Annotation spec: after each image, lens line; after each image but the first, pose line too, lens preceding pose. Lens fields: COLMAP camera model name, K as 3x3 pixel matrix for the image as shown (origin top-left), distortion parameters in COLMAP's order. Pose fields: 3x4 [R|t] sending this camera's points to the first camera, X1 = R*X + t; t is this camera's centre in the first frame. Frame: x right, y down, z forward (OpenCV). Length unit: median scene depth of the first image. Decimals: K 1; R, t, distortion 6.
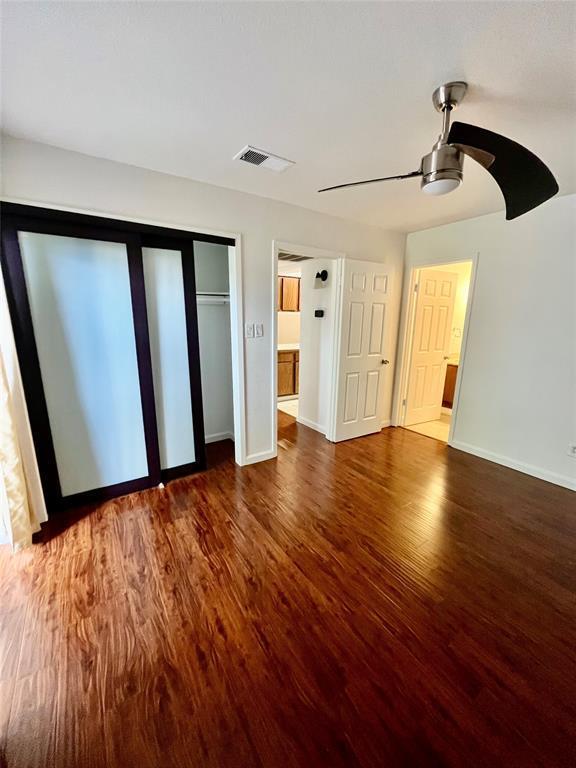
lens RADIAL K [[309.2, 0, 287.9], [0, 309.2, 385.9], [0, 0, 1]] dist [-0.003689, 0.000026]
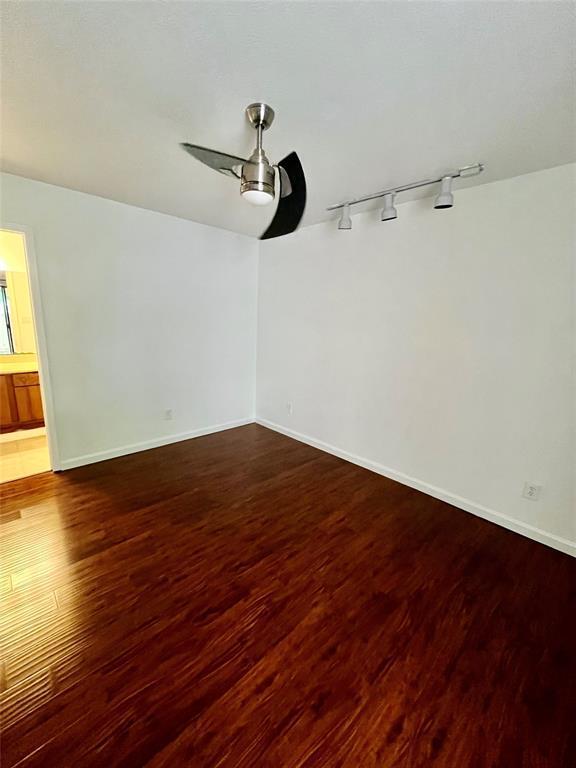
lens RADIAL K [[309.2, 0, 289.0], [0, 309.2, 383.7], [0, 0, 1]] dist [-0.003689, 0.000026]
pose [[-0.178744, -0.215945, 0.959905, -0.636530], [0.179409, 0.952107, 0.247598, -0.238846], [-0.967400, 0.216472, -0.131441, 1.041197]]
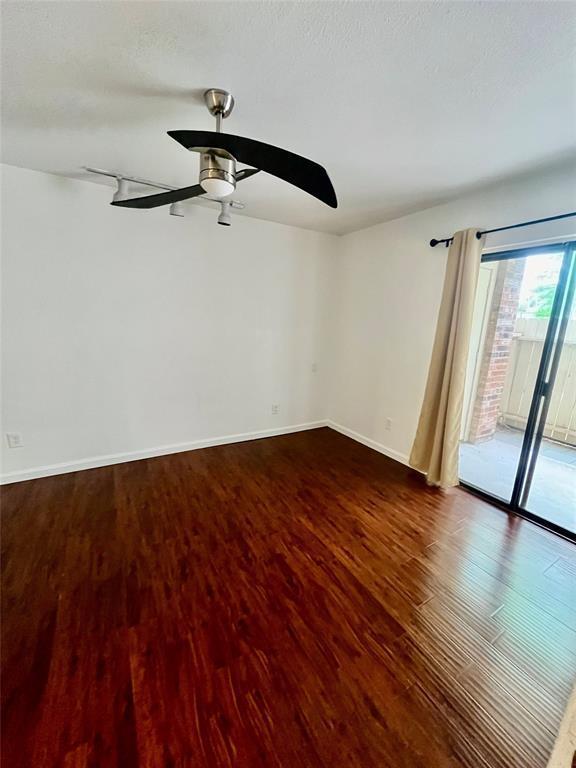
lens RADIAL K [[309.2, 0, 289.3], [0, 309.2, 382.5], [0, 0, 1]] dist [-0.003689, 0.000026]
pose [[-0.997550, -0.055904, 0.042045, 0.149404], [-0.033026, 0.906263, 0.421423, -0.440165], [-0.061663, 0.419002, -0.905889, 1.957018]]
